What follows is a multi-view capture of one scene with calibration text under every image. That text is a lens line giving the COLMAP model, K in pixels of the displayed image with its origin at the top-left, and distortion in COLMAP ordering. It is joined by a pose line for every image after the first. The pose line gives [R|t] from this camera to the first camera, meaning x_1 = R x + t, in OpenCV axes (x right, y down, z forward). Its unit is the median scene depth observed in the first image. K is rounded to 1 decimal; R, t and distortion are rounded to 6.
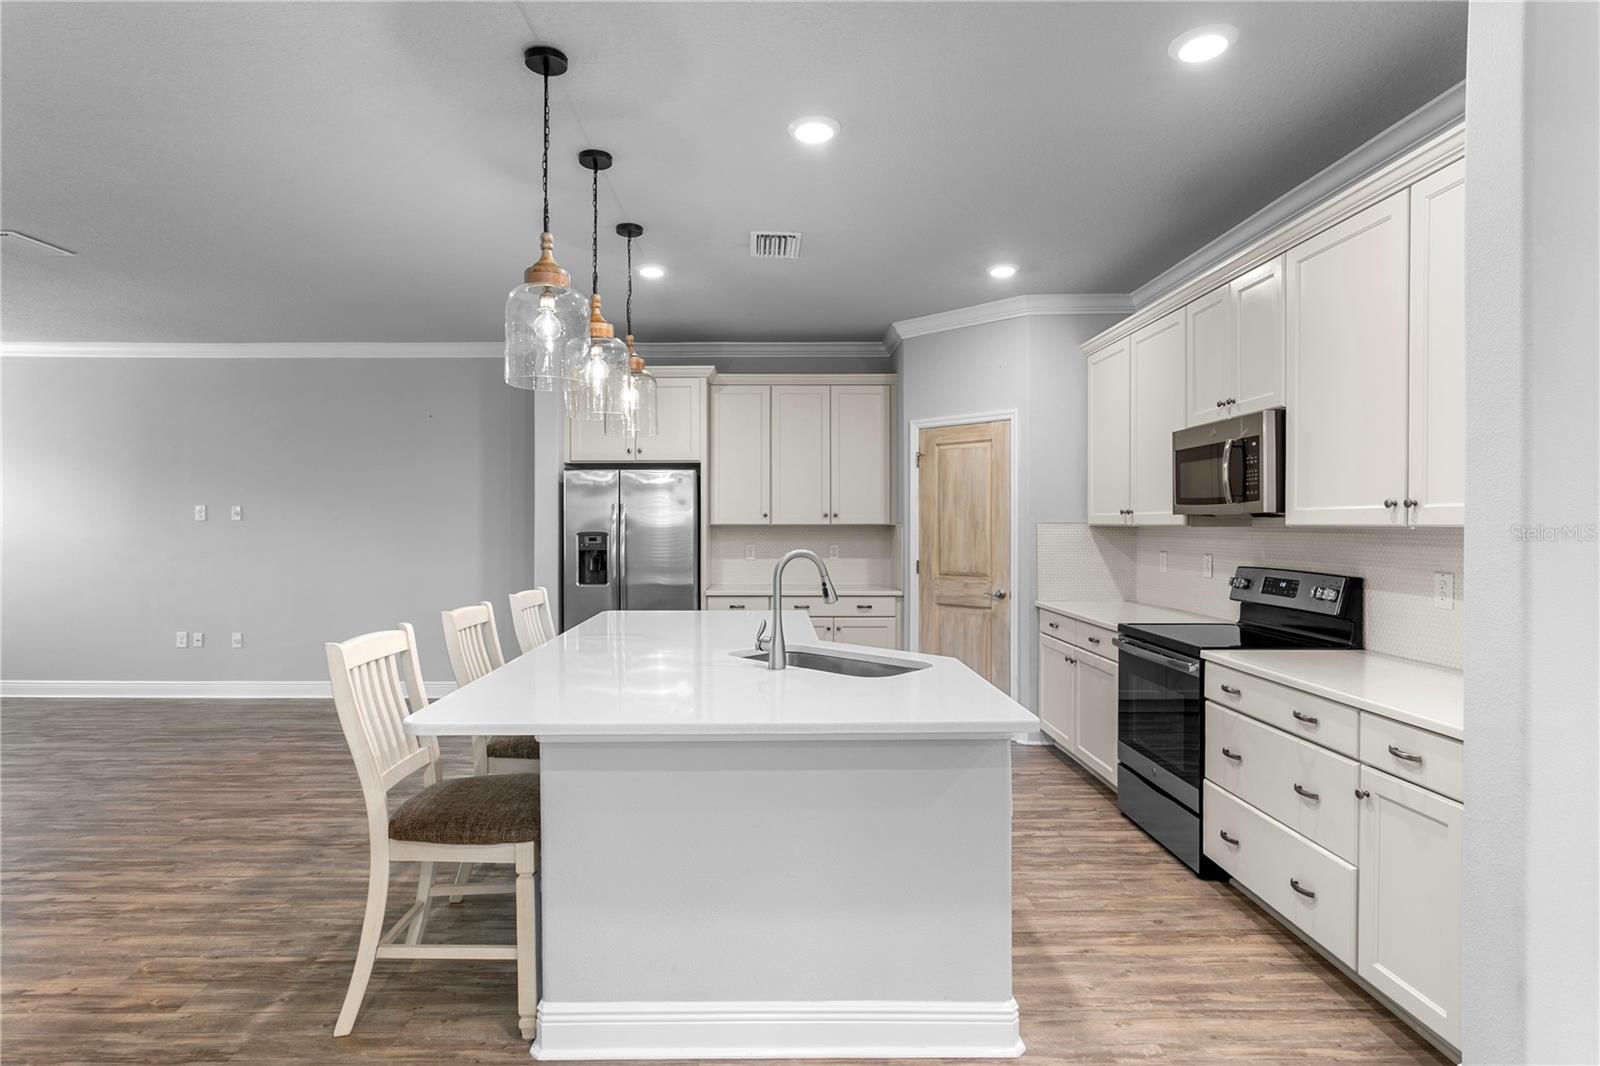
lens RADIAL K [[794.0, 0, 771.7], [0, 794.0, 530.1], [0, 0, 1]] dist [-0.010037, 0.000395]
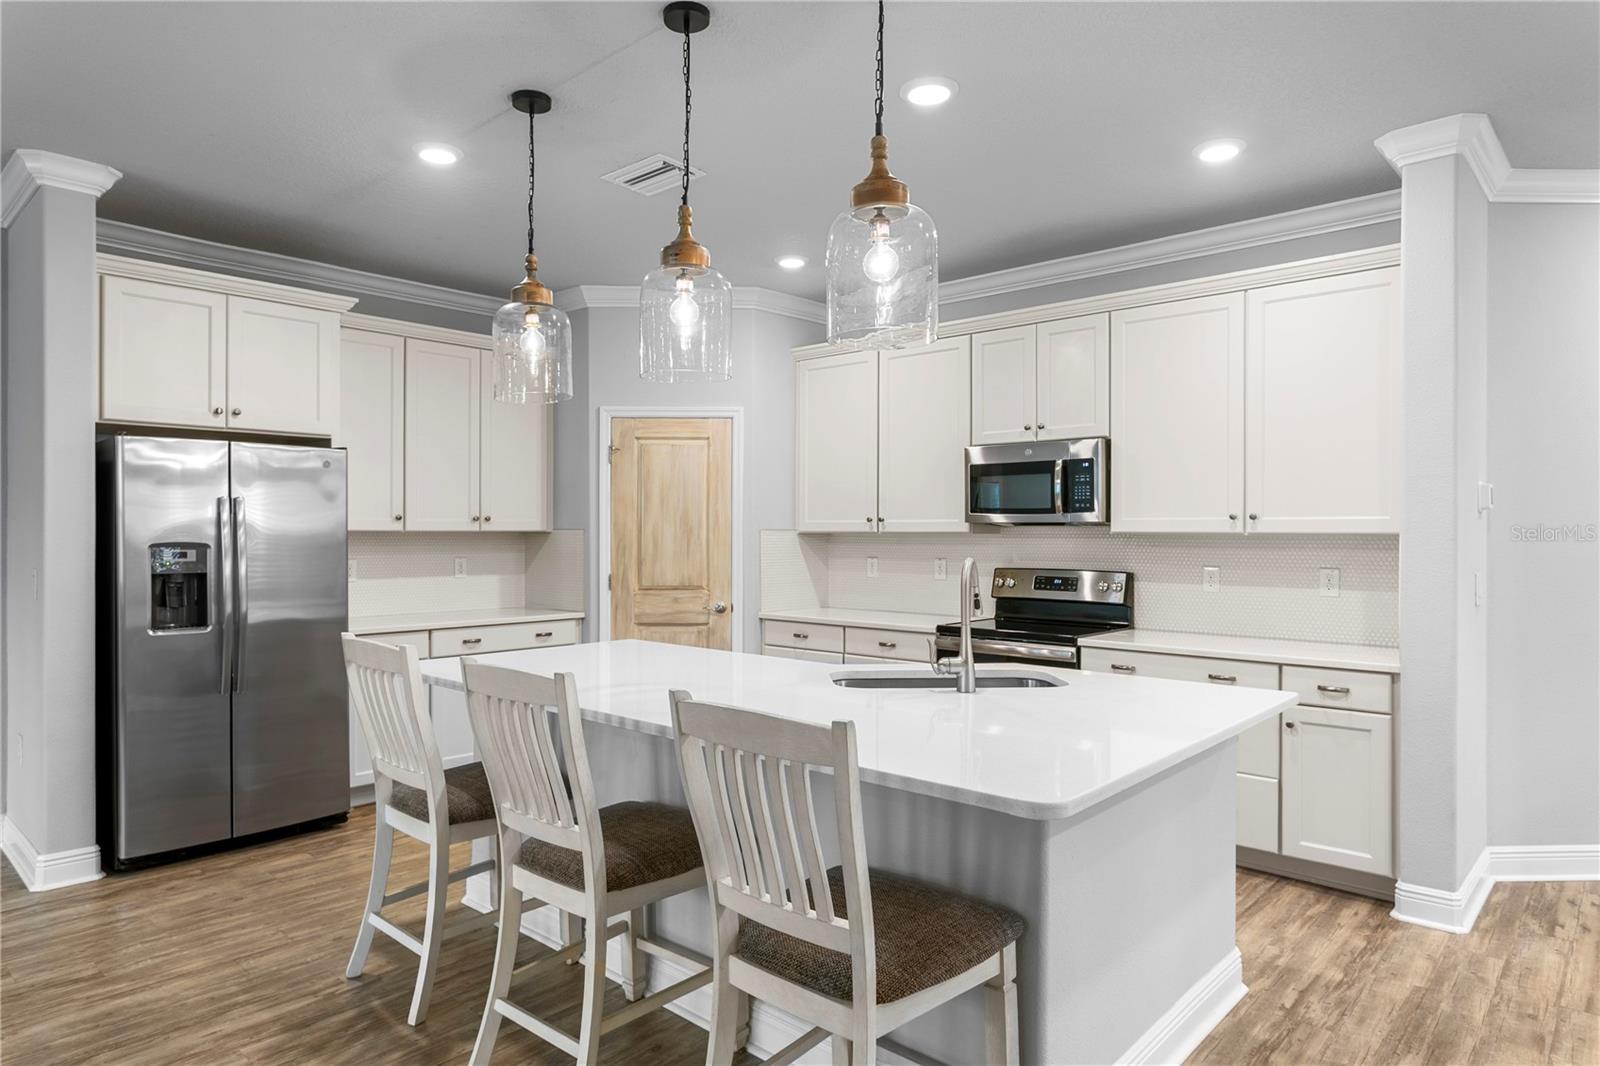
lens RADIAL K [[921.0, 0, 793.6], [0, 921.0, 534.4], [0, 0, 1]] dist [-0.010022, 0.001476]
pose [[0.699344, -0.000184, 0.714785, -0.405024], [0.003865, 0.999986, -0.003524, 0.000311], [-0.714775, 0.005227, 0.699335, 0.192728]]
